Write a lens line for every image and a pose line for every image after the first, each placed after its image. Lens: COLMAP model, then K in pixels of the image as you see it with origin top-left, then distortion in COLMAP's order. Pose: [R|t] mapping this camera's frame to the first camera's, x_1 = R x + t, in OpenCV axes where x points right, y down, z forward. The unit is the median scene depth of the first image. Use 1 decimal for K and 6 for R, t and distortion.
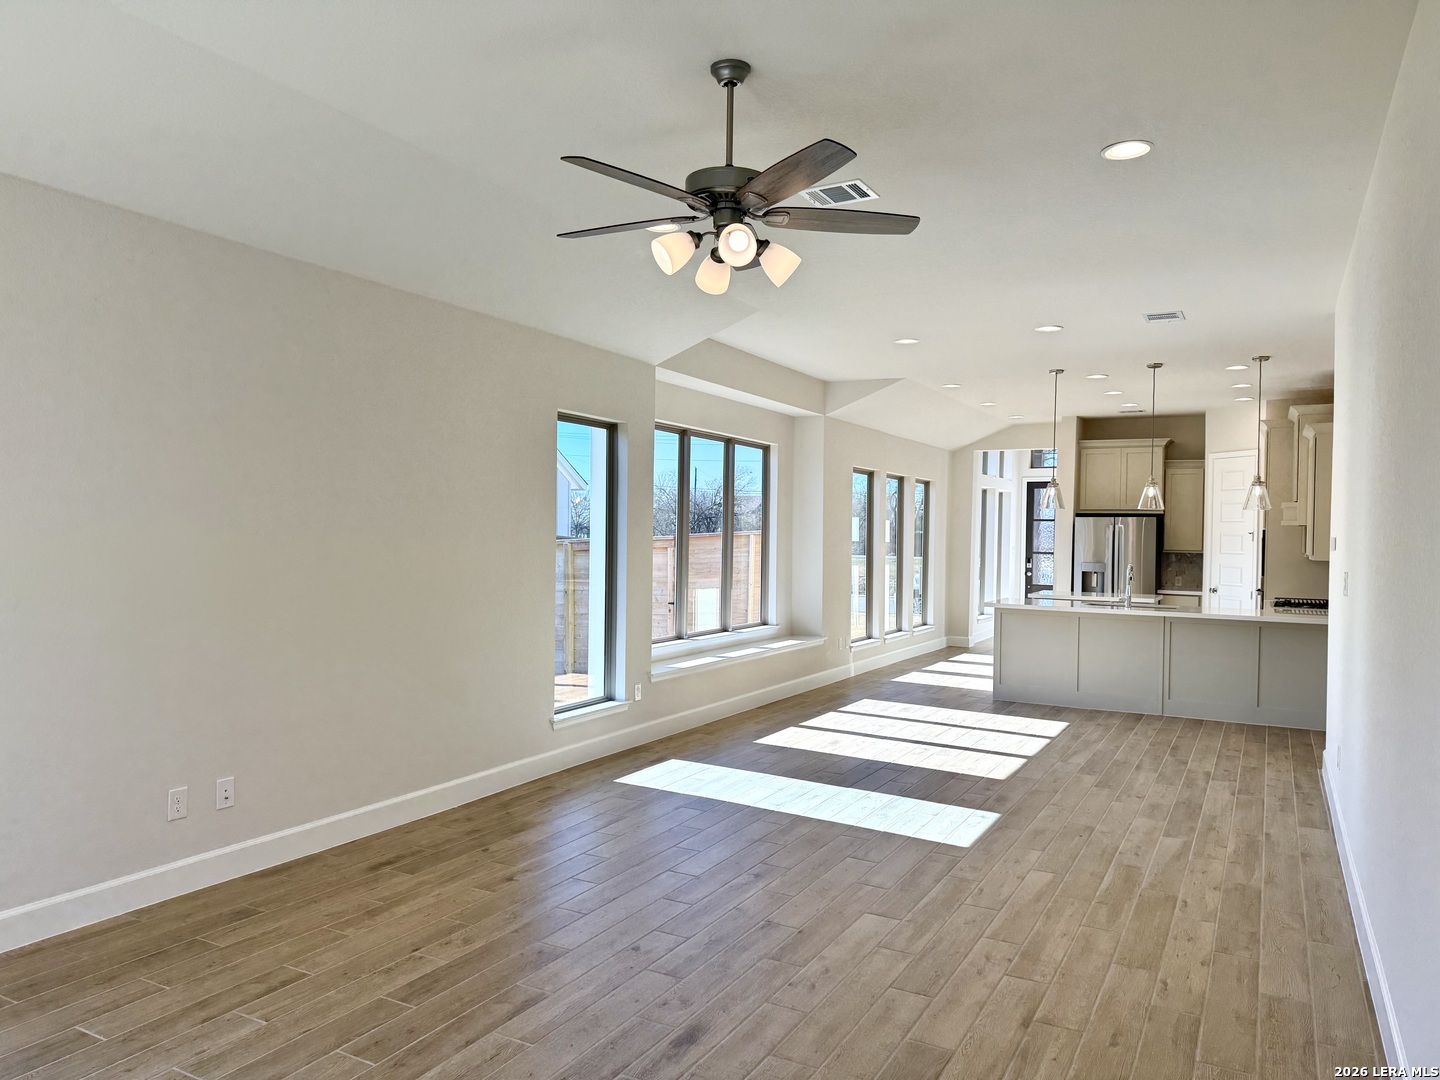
lens RADIAL K [[997.3, 0, 724.5], [0, 997.3, 546.4], [0, 0, 1]] dist [0.133546, -0.231494]
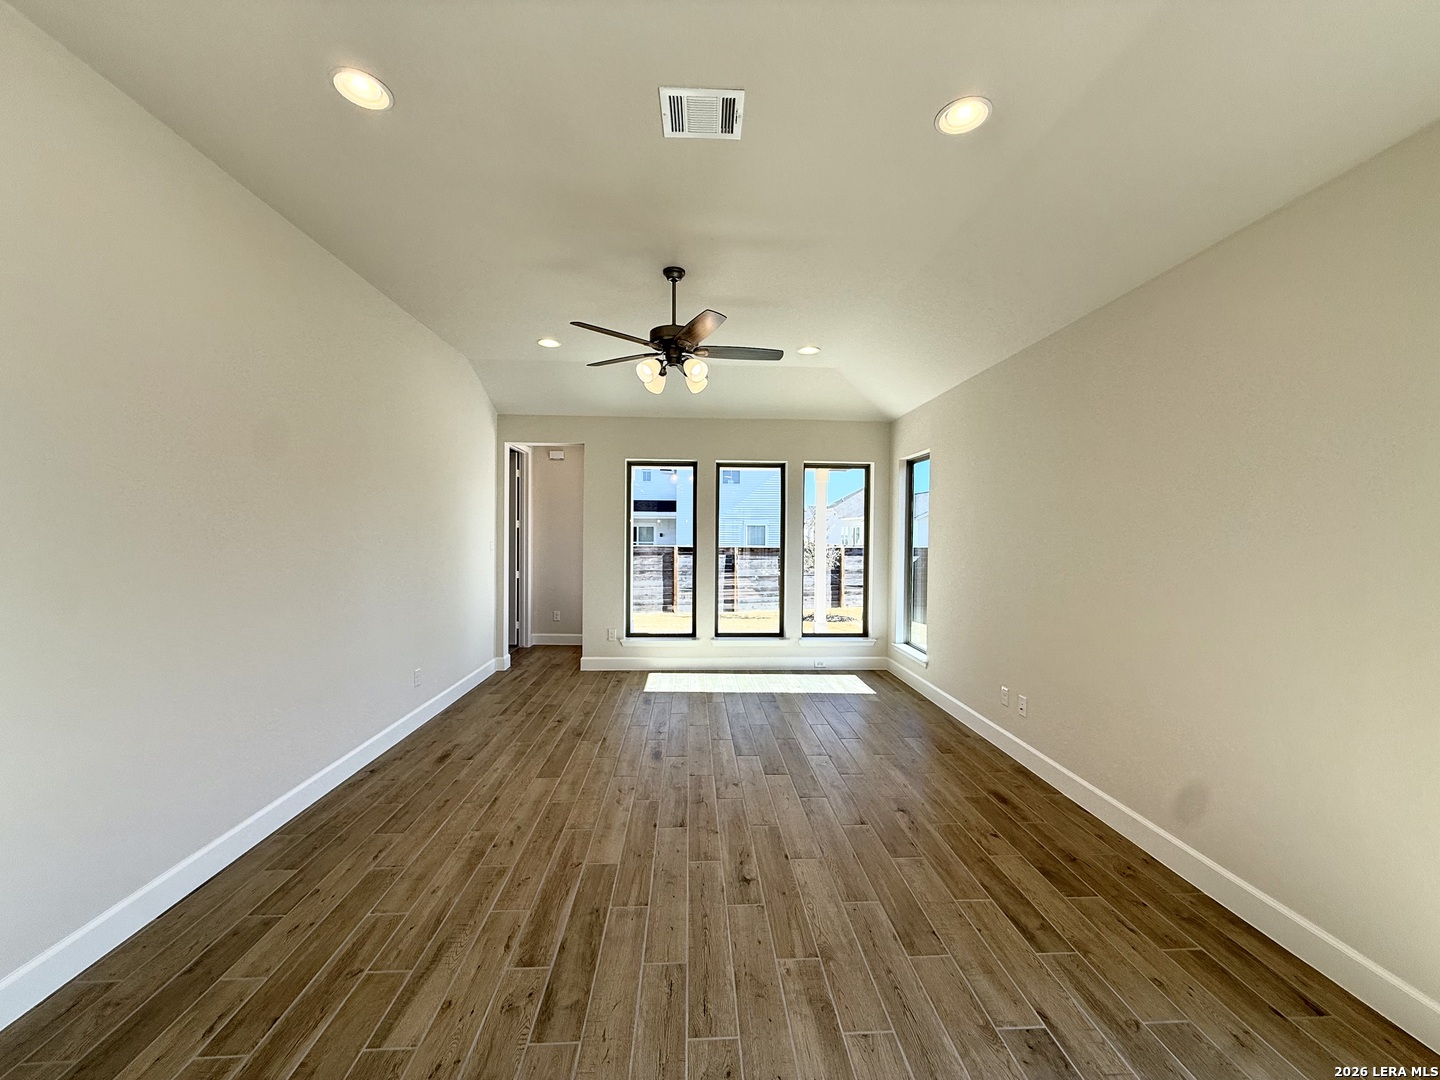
lens RADIAL K [[573.7, 0, 717.2], [0, 573.7, 540.2], [0, 0, 1]] dist [0.001472, 0.000241]
pose [[-0.855608, -0.016456, -0.517362, 0.257745], [-0.028232, 0.999490, 0.014898, -0.005844], [0.516853, 0.027353, -0.855637, 1.075737]]
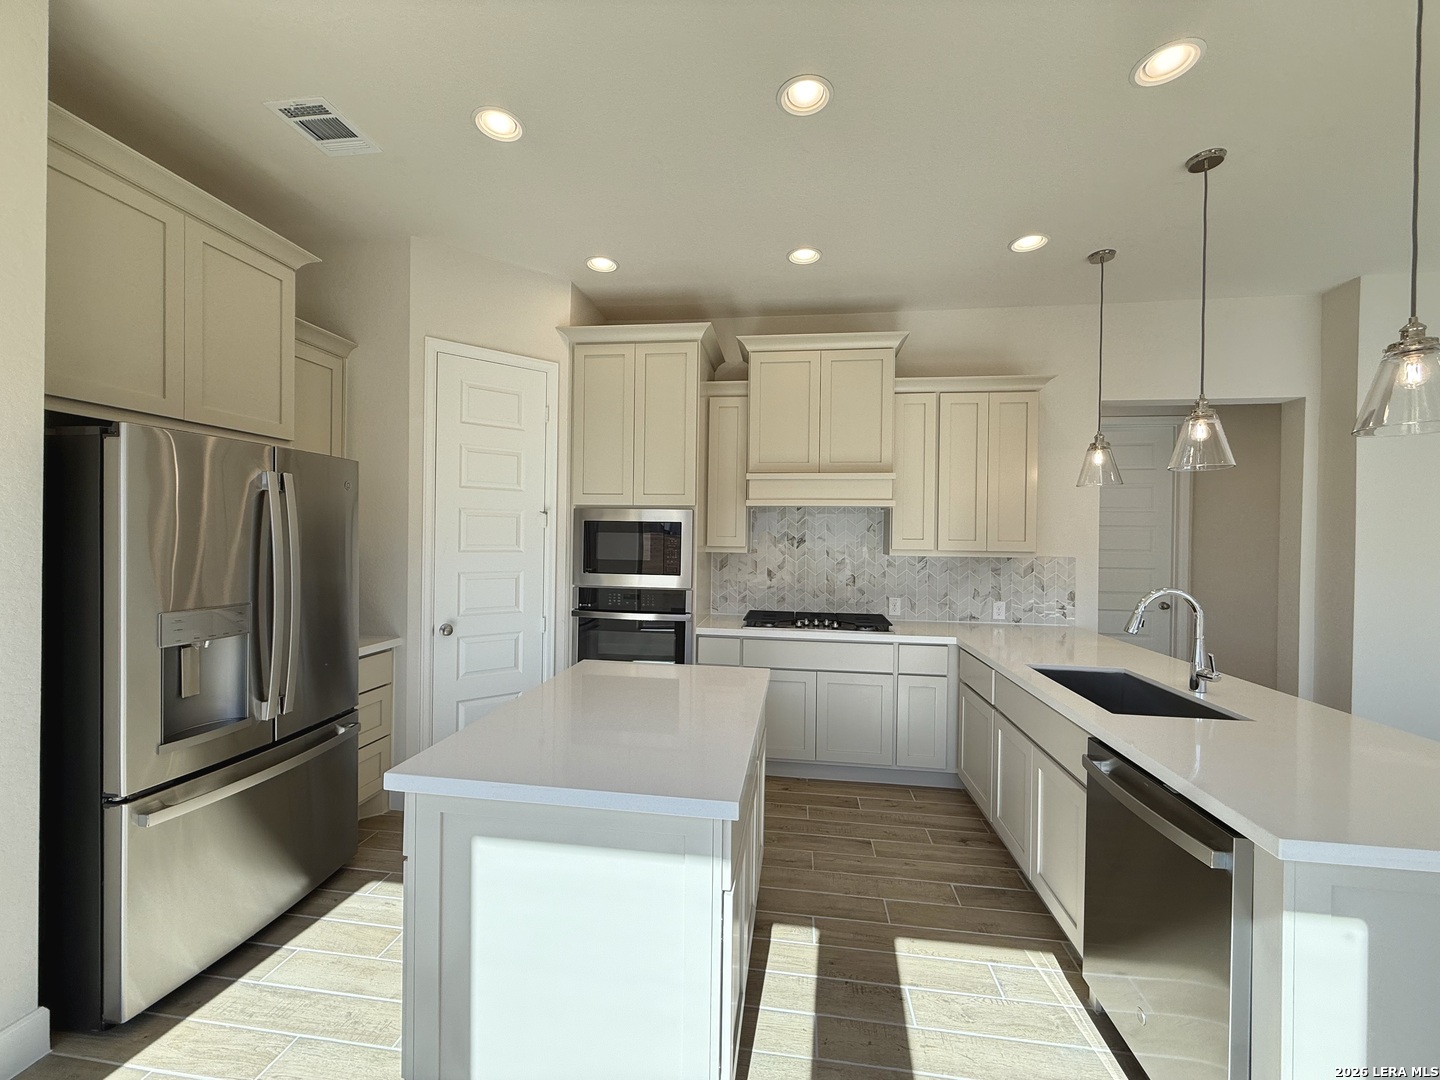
lens RADIAL K [[573.7, 0, 717.2], [0, 573.7, 540.2], [0, 0, 1]] dist [0.001472, 0.000241]
pose [[-0.347081, -0.026521, 0.937460, 0.364116], [-0.006348, 0.999644, 0.025930, -0.012683], [-0.937814, 0.003049, -0.347126, 1.907797]]
